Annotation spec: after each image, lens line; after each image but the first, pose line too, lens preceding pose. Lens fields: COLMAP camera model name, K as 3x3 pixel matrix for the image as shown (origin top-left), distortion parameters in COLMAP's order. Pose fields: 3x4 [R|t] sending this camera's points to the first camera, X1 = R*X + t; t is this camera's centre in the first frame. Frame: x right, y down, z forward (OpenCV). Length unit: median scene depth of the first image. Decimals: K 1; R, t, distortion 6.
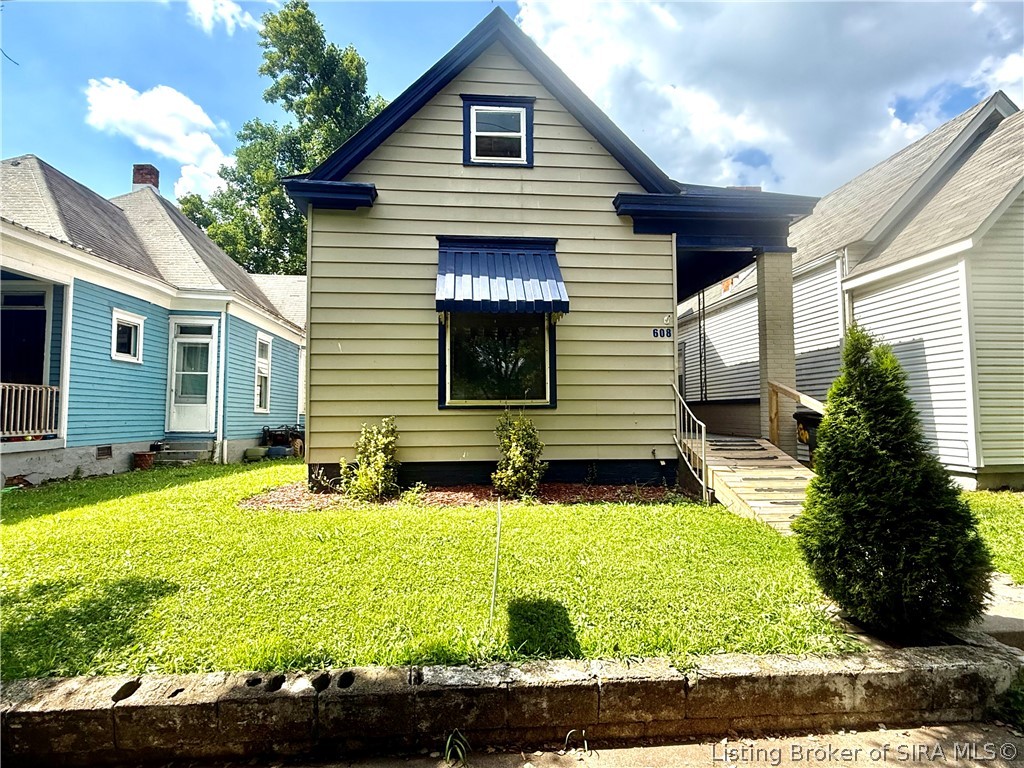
lens RADIAL K [[506.6, 0, 484.4], [0, 506.6, 384.6], [0, 0, 1]] dist [-0.001962, 0.001197]
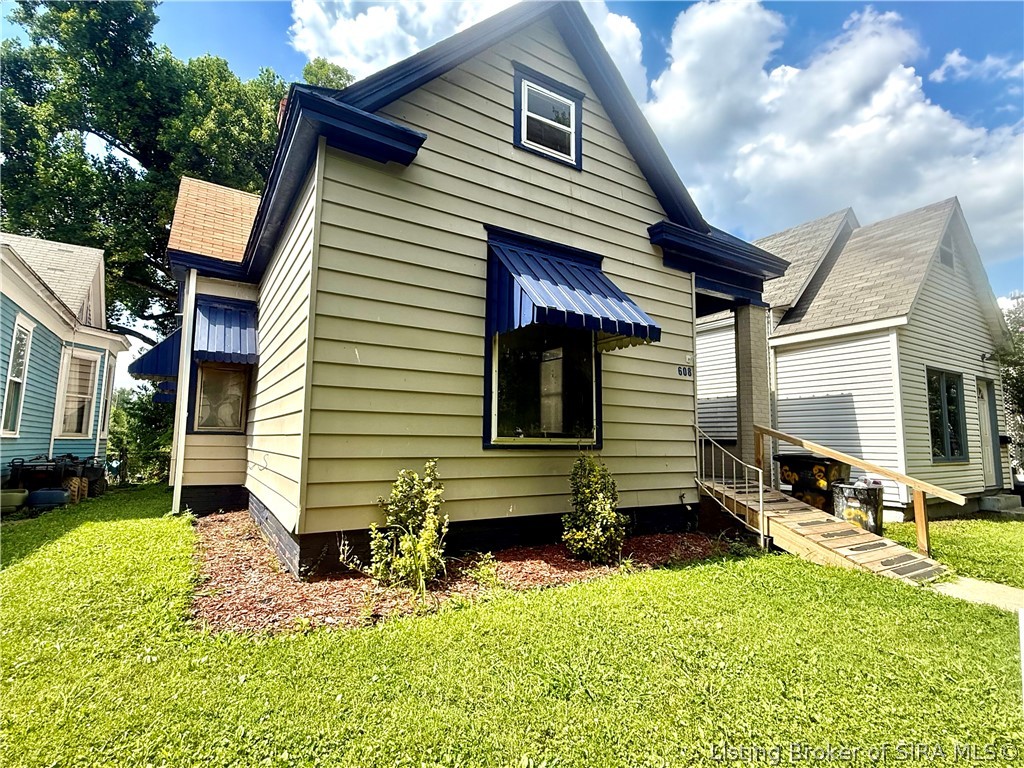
lens RADIAL K [[506.6, 0, 510.5], [0, 506.6, 385.5], [0, 0, 1]] dist [-0.001962, 0.001197]
pose [[0.890262, 0.067137, 0.450472, -0.384636], [-0.045040, 0.997205, -0.059608, -0.002363], [-0.453215, 0.032777, 0.890798, 0.293159]]
